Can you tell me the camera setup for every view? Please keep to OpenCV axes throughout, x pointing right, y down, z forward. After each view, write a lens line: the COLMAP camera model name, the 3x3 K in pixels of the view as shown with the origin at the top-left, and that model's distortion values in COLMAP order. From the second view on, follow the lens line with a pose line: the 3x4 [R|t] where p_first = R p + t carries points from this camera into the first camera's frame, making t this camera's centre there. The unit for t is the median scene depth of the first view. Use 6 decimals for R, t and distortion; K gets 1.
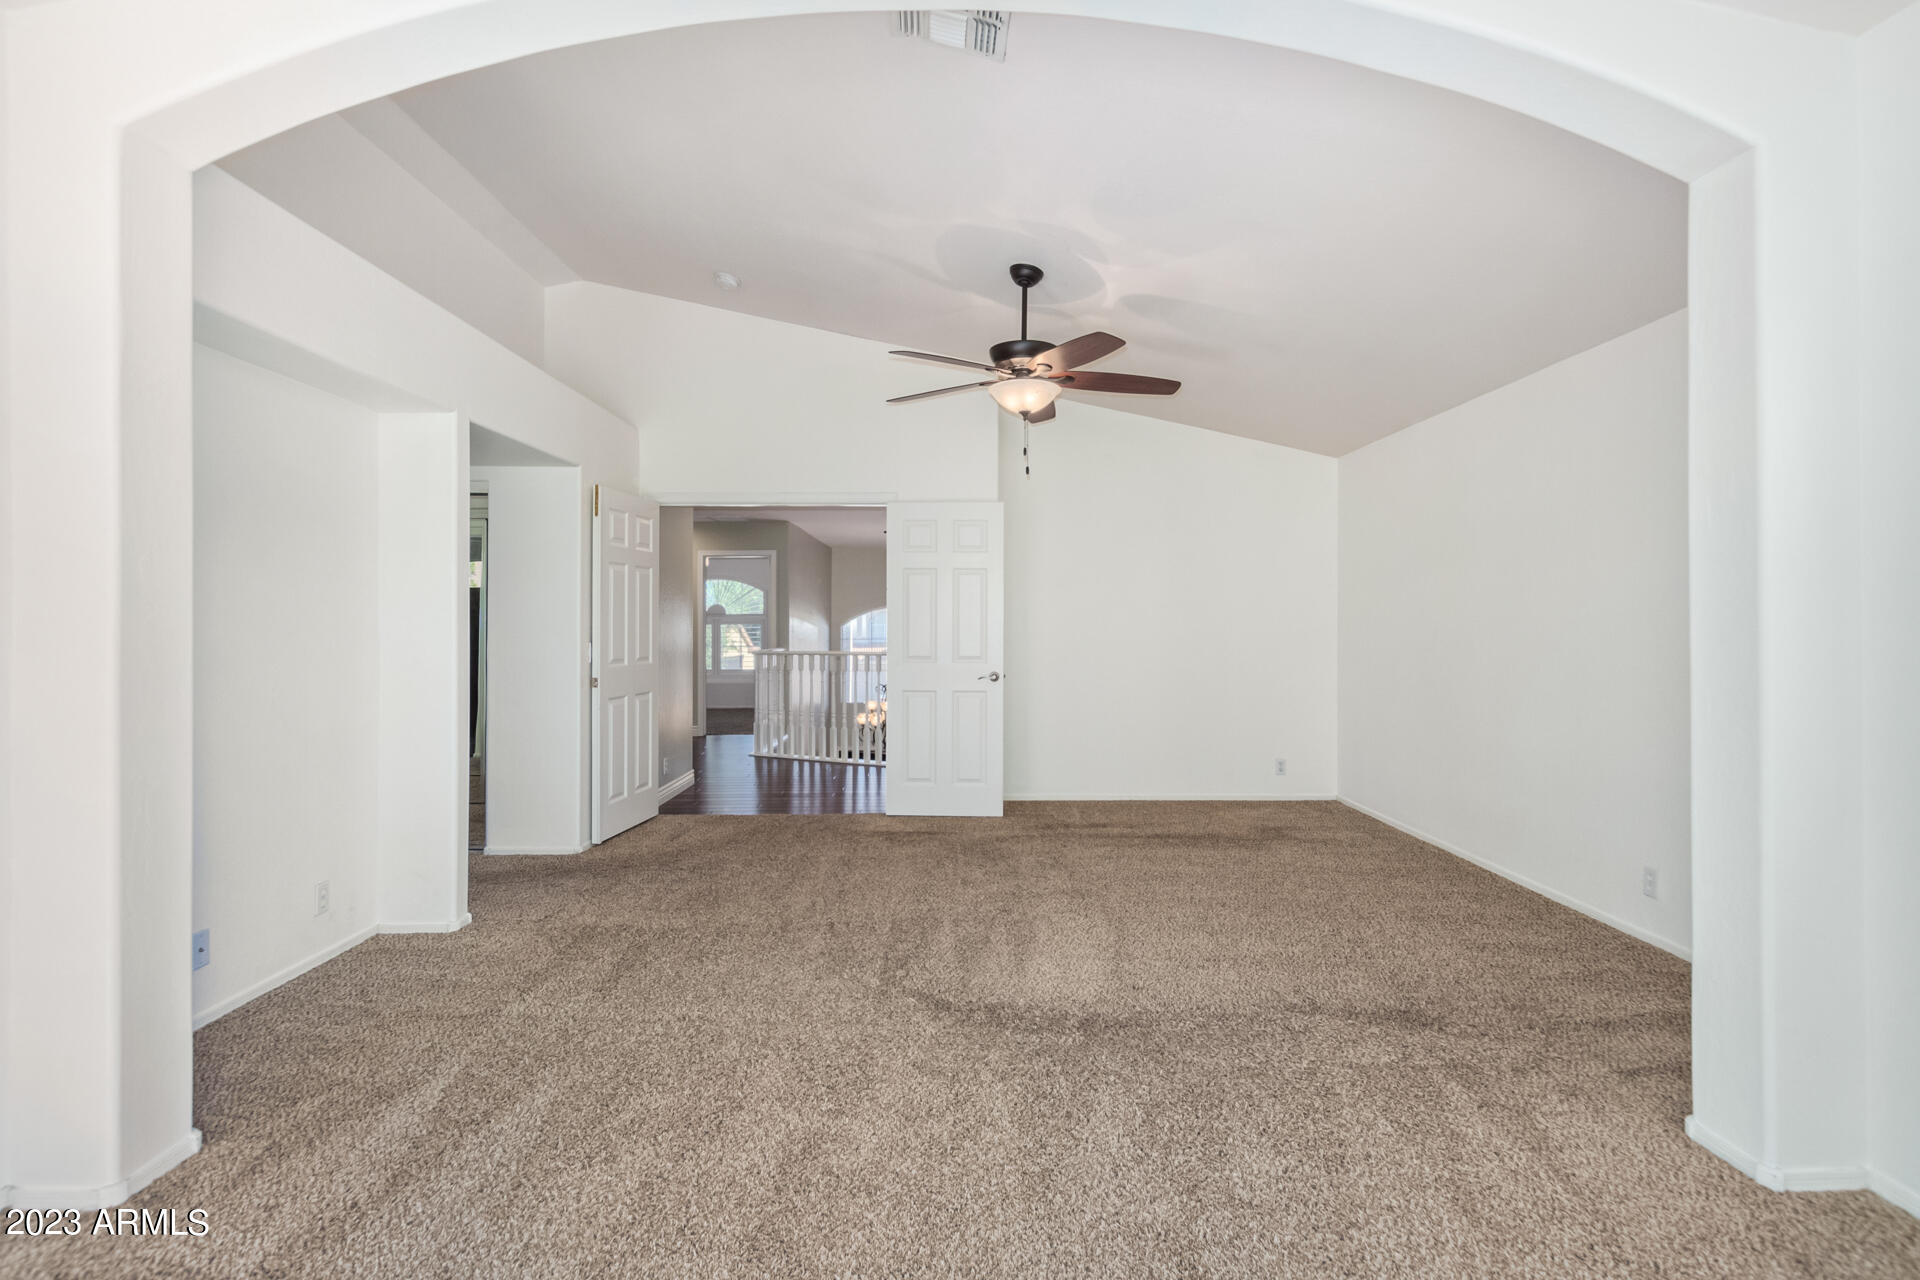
lens RADIAL K [[873.6, 0, 958.9], [0, 873.6, 621.5], [0, 0, 1]] dist [0.003616, -0.003149]
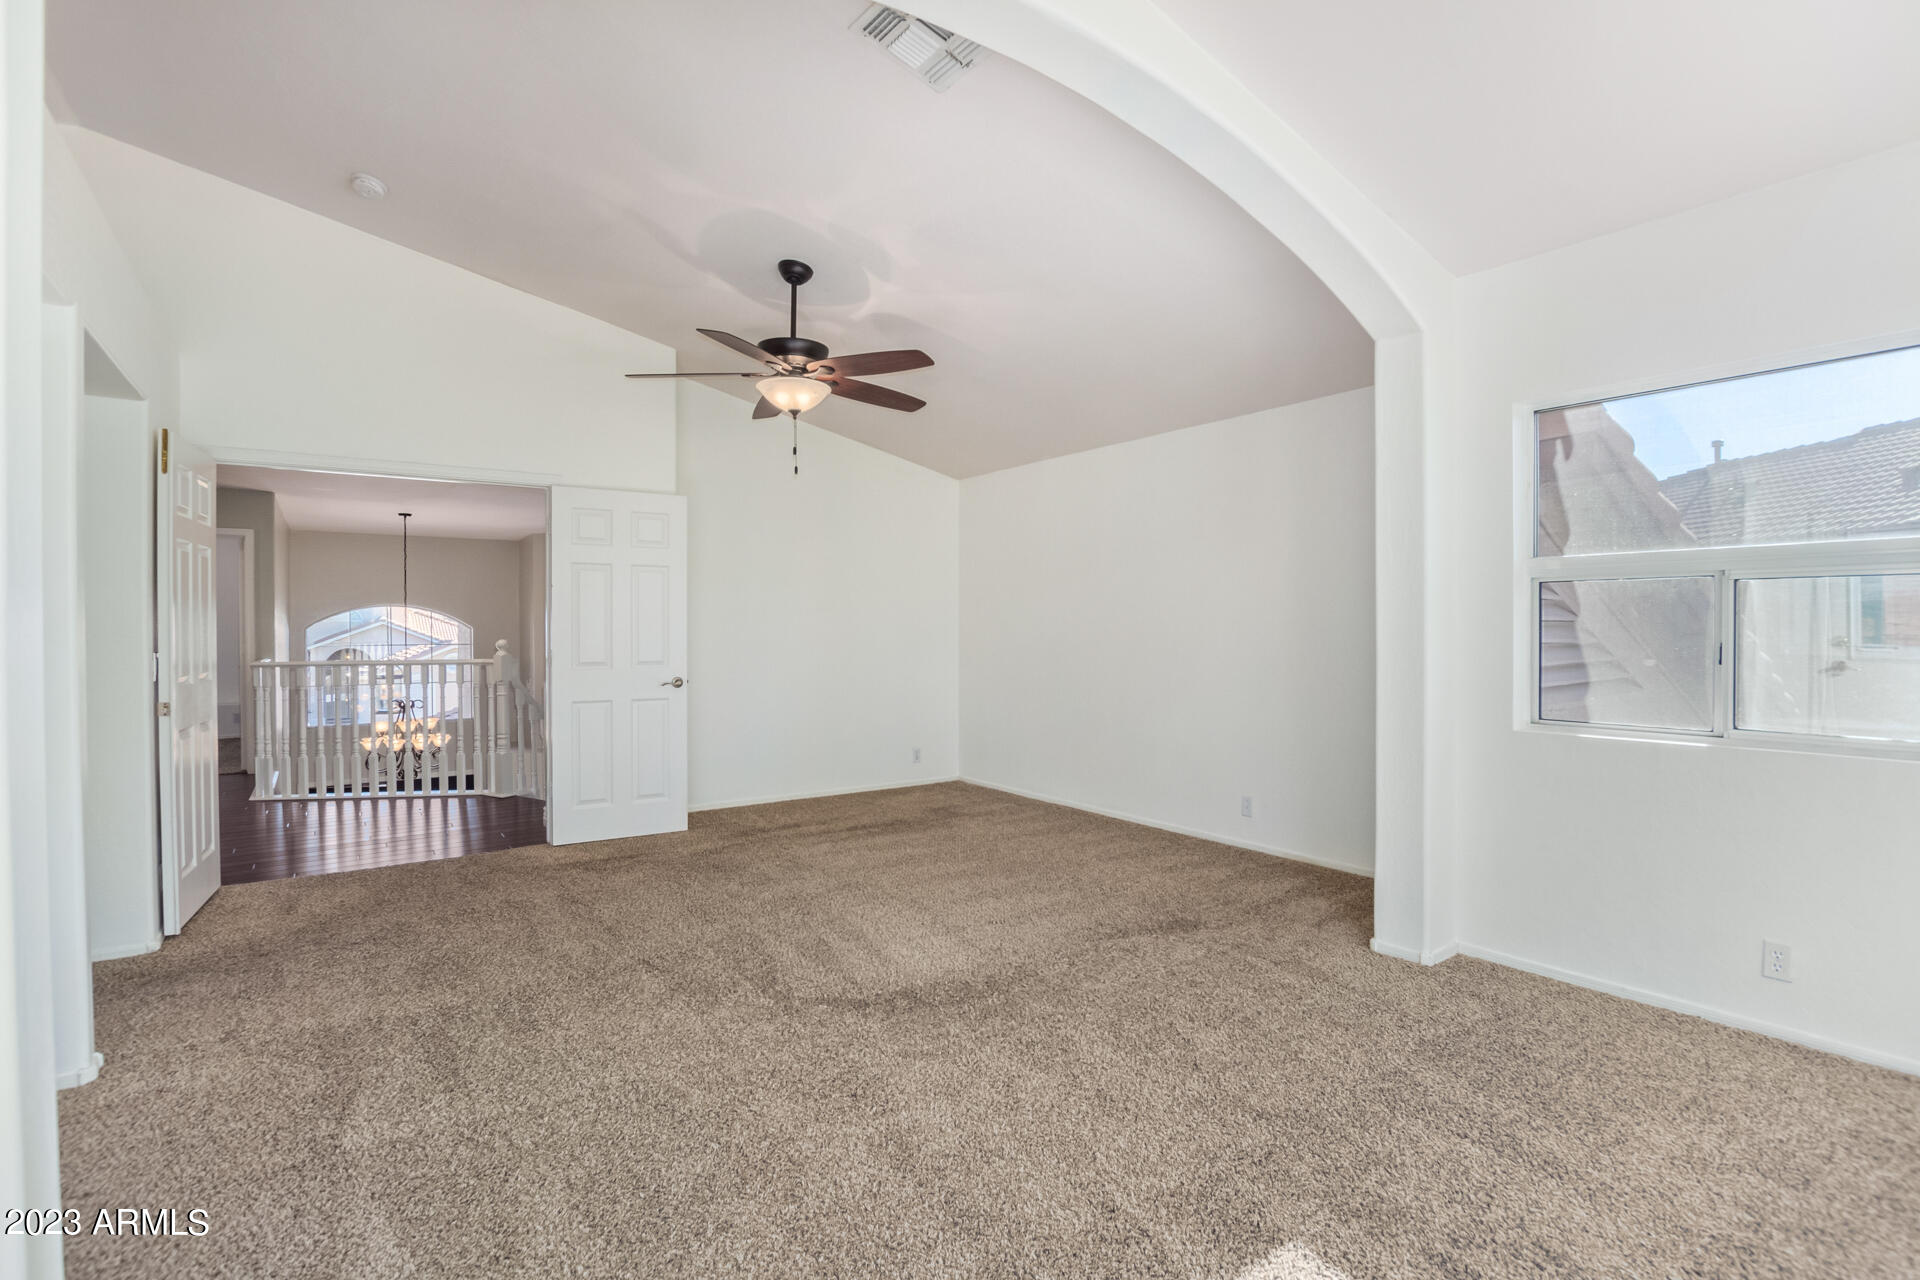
lens RADIAL K [[890.3, 0, 961.2], [0, 890.3, 641.2], [0, 0, 1]] dist [-0.031320, -0.000941]
pose [[0.819372, -0.010309, 0.573169, -0.345314], [-0.001506, 0.999796, 0.020136, -0.000645], [-0.573260, -0.017362, 0.819190, 0.068130]]
